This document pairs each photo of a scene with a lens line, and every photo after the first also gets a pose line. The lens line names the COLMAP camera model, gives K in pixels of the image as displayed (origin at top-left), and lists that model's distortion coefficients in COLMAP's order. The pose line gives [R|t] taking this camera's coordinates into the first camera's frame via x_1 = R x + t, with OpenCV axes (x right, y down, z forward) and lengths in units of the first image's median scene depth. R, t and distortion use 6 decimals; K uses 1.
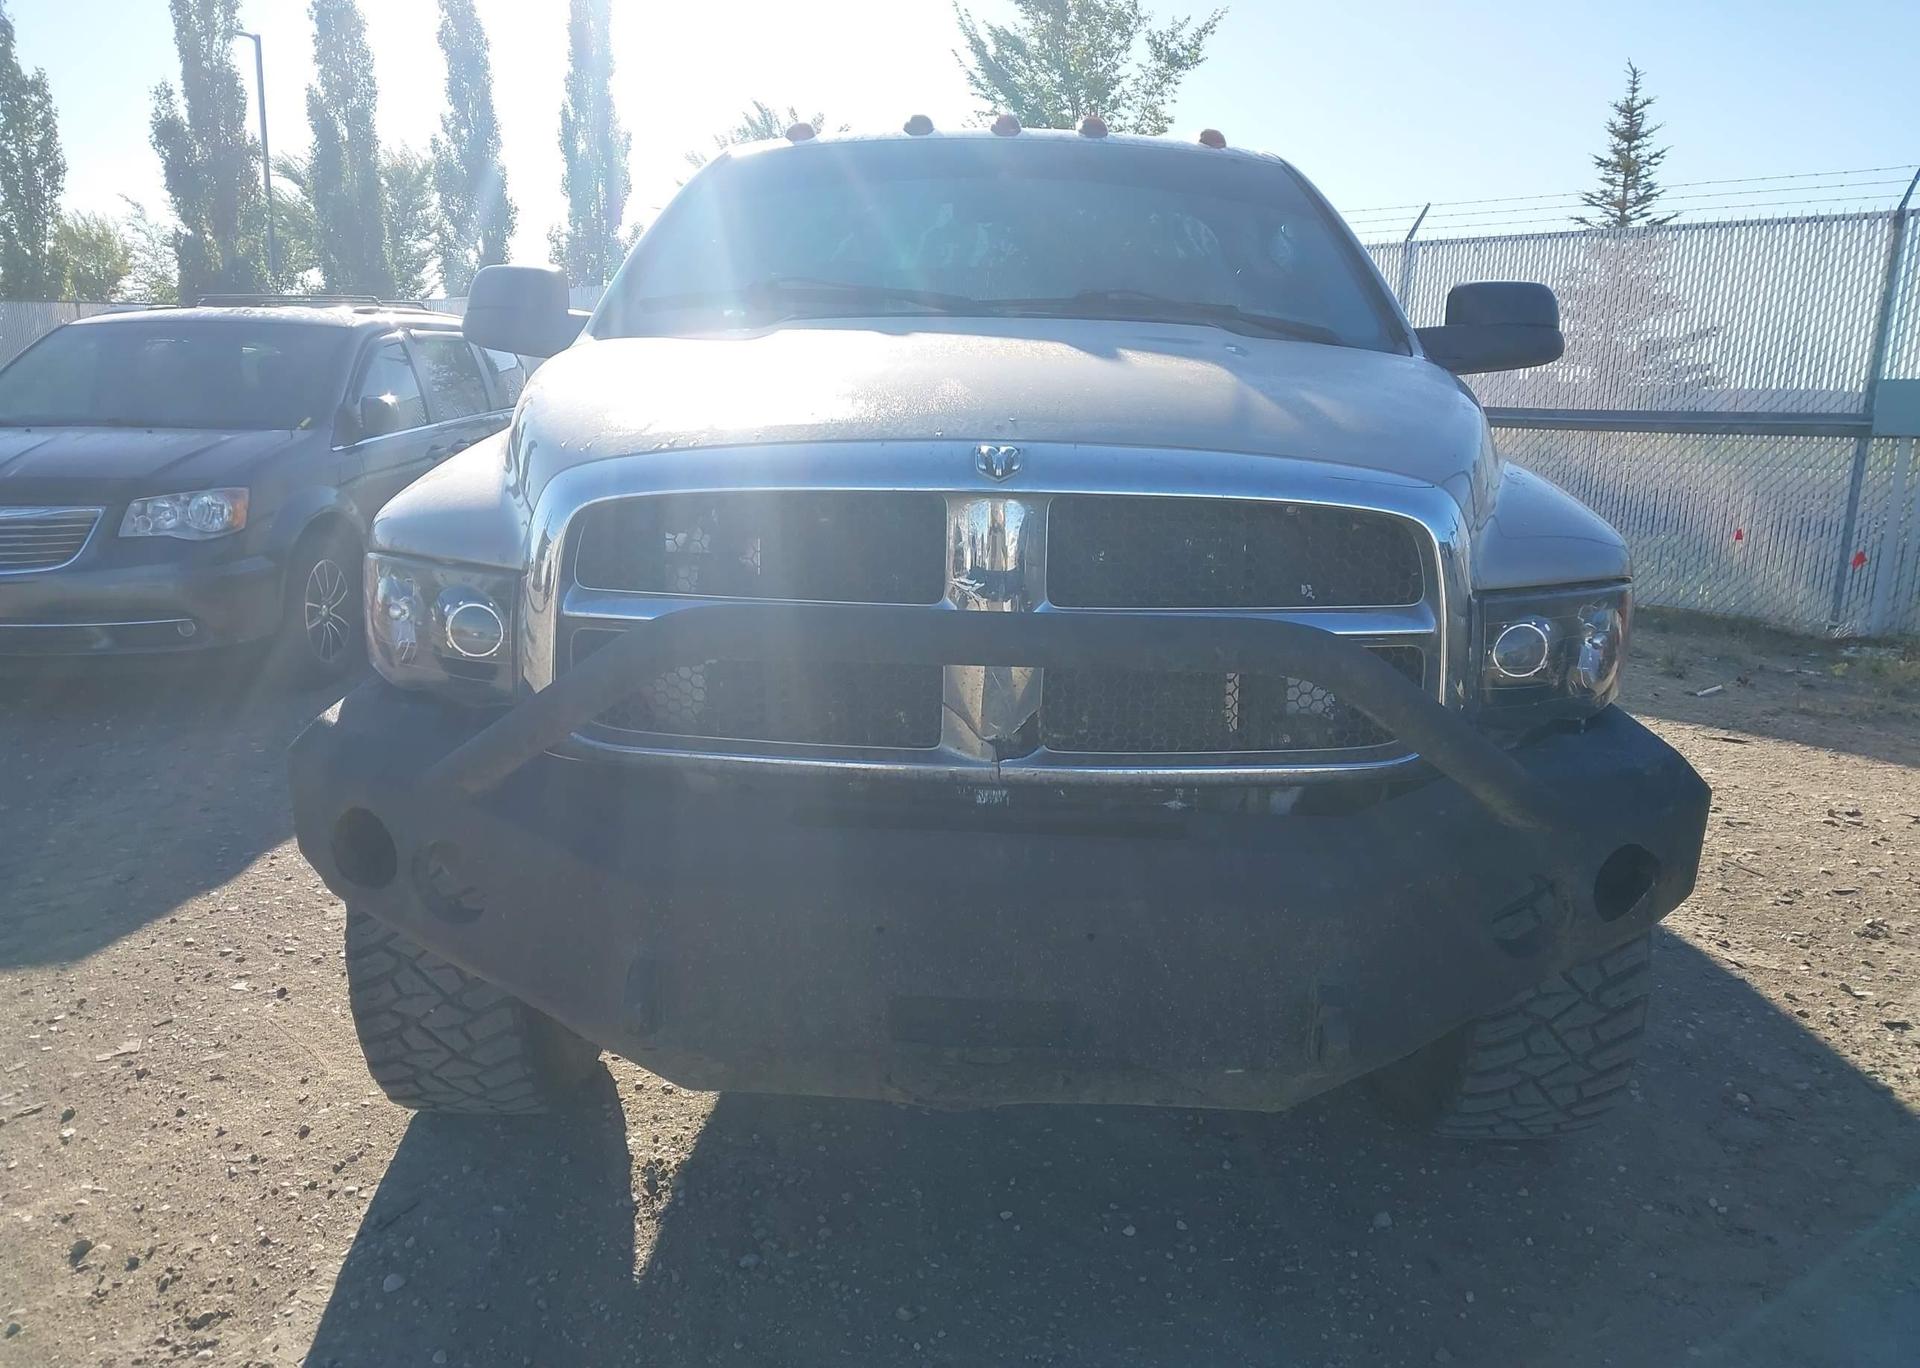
lens RADIAL K [[1503.5, 0, 950.9], [0, 1503.5, 687.5], [0, 0, 1]] dist [0.011212, -0.001086]
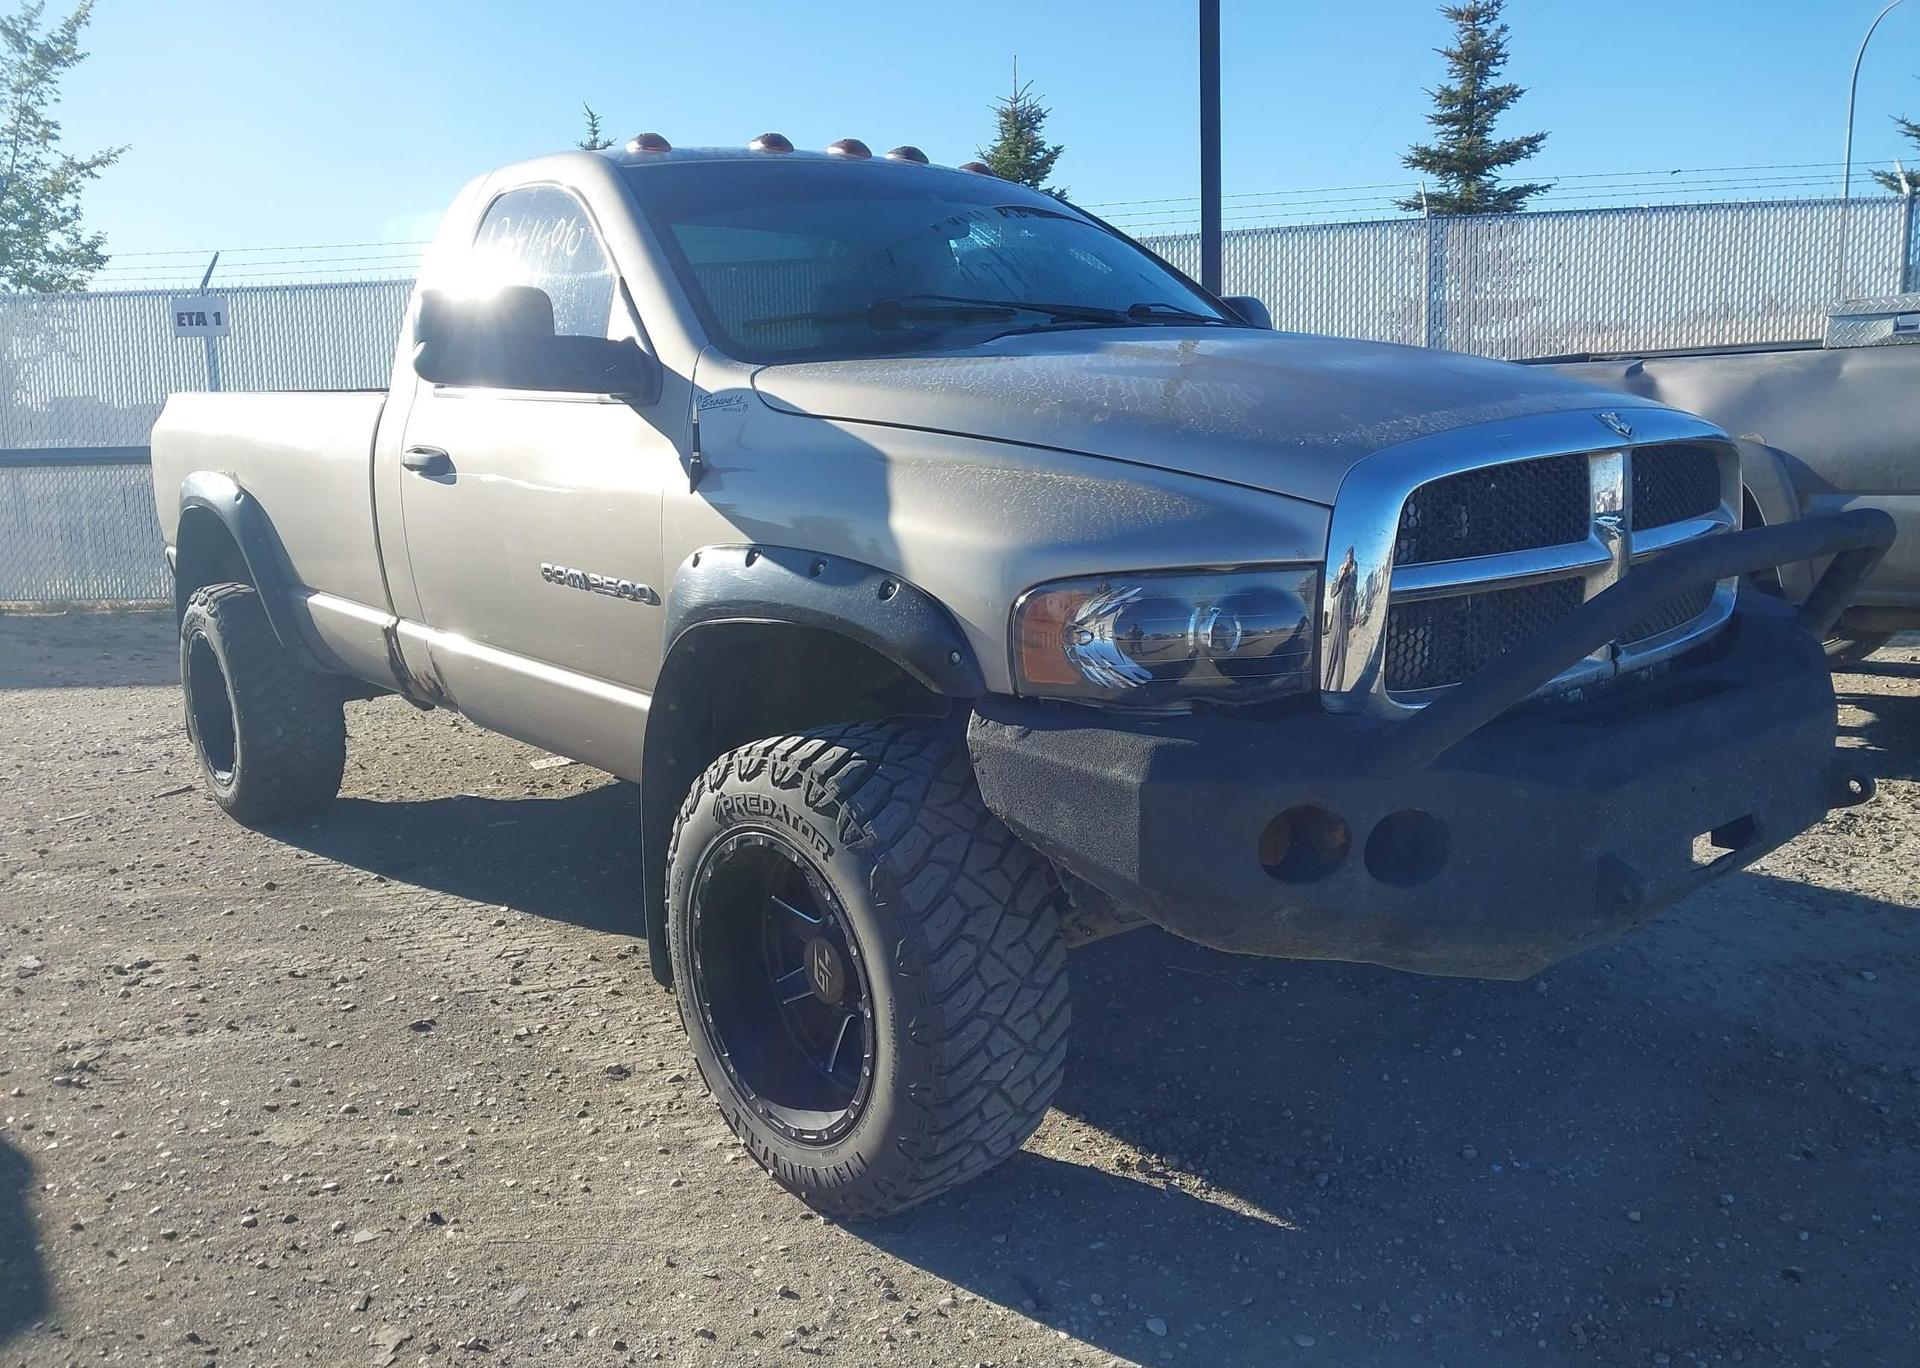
lens RADIAL K [[1665.9, 0, 960.5], [0, 1665.9, 687.2], [0, 0, 1]] dist [0.010637, 0.008685]
pose [[0.718791, -0.156739, 0.677327, -0.162338], [0.195192, 0.980566, 0.019769, -0.002894], [-0.667262, 0.117999, 0.735416, 0.045732]]
